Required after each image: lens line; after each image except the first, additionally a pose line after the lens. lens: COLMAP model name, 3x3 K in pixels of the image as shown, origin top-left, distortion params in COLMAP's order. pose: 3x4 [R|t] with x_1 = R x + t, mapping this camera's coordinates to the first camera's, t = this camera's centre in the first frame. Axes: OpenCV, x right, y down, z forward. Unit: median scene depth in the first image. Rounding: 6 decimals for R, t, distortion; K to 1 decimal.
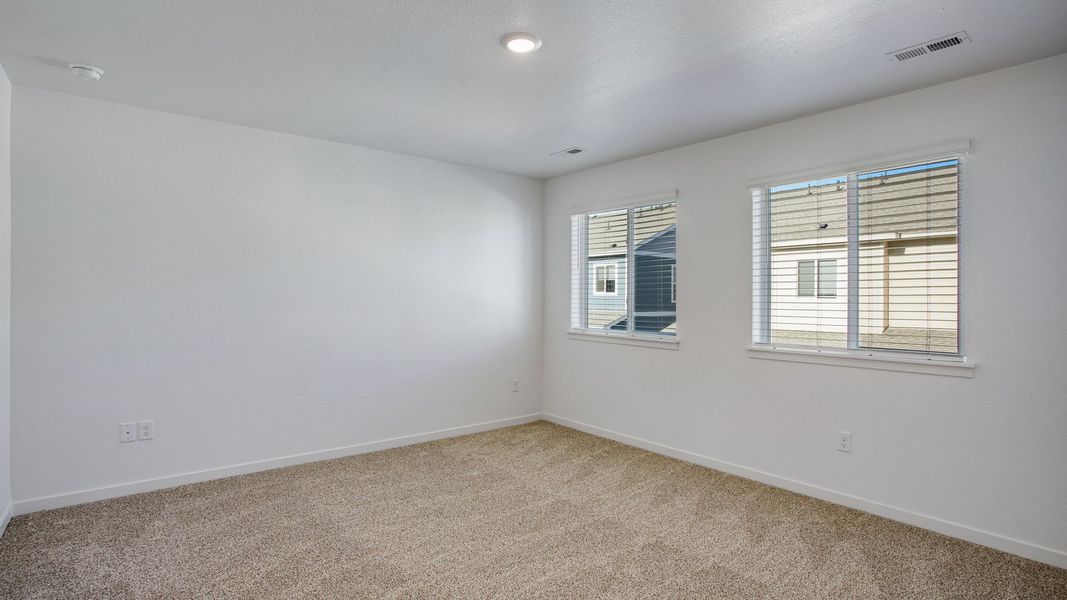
lens RADIAL K [[524.3, 0, 536.6], [0, 524.3, 299.0], [0, 0, 1]] dist [-0.057714, 0.030866]
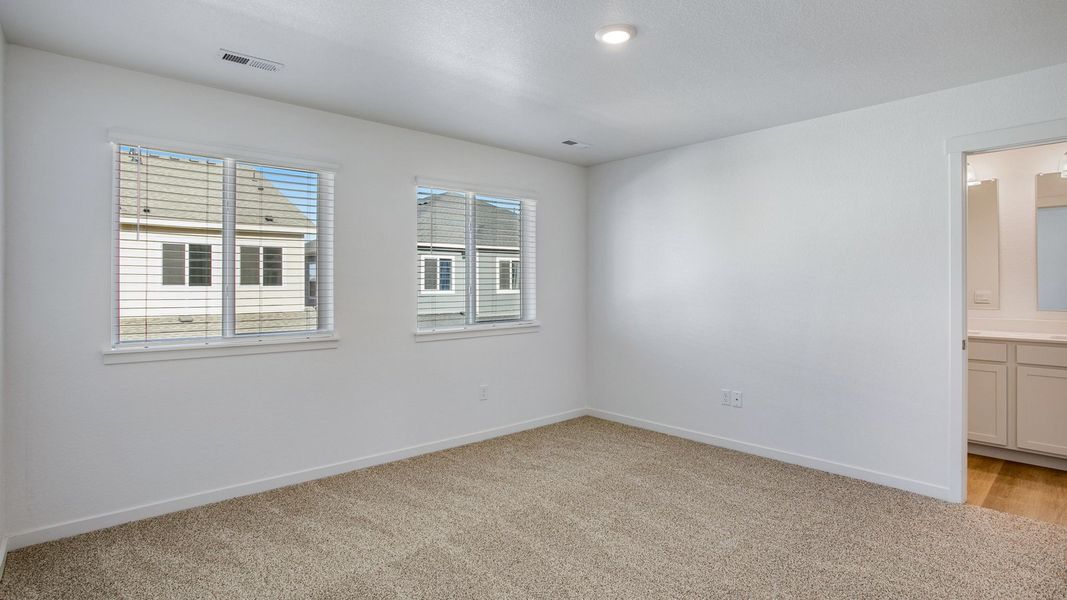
lens RADIAL K [[524.3, 0, 536.6], [0, 524.3, 299.0], [0, 0, 1]] dist [-0.057714, 0.030866]
pose [[-0.043384, -0.039066, 0.998294, -0.623234], [-0.000156, 0.999235, 0.039096, -0.024167], [-0.999058, 0.001541, -0.043357, 0.719591]]
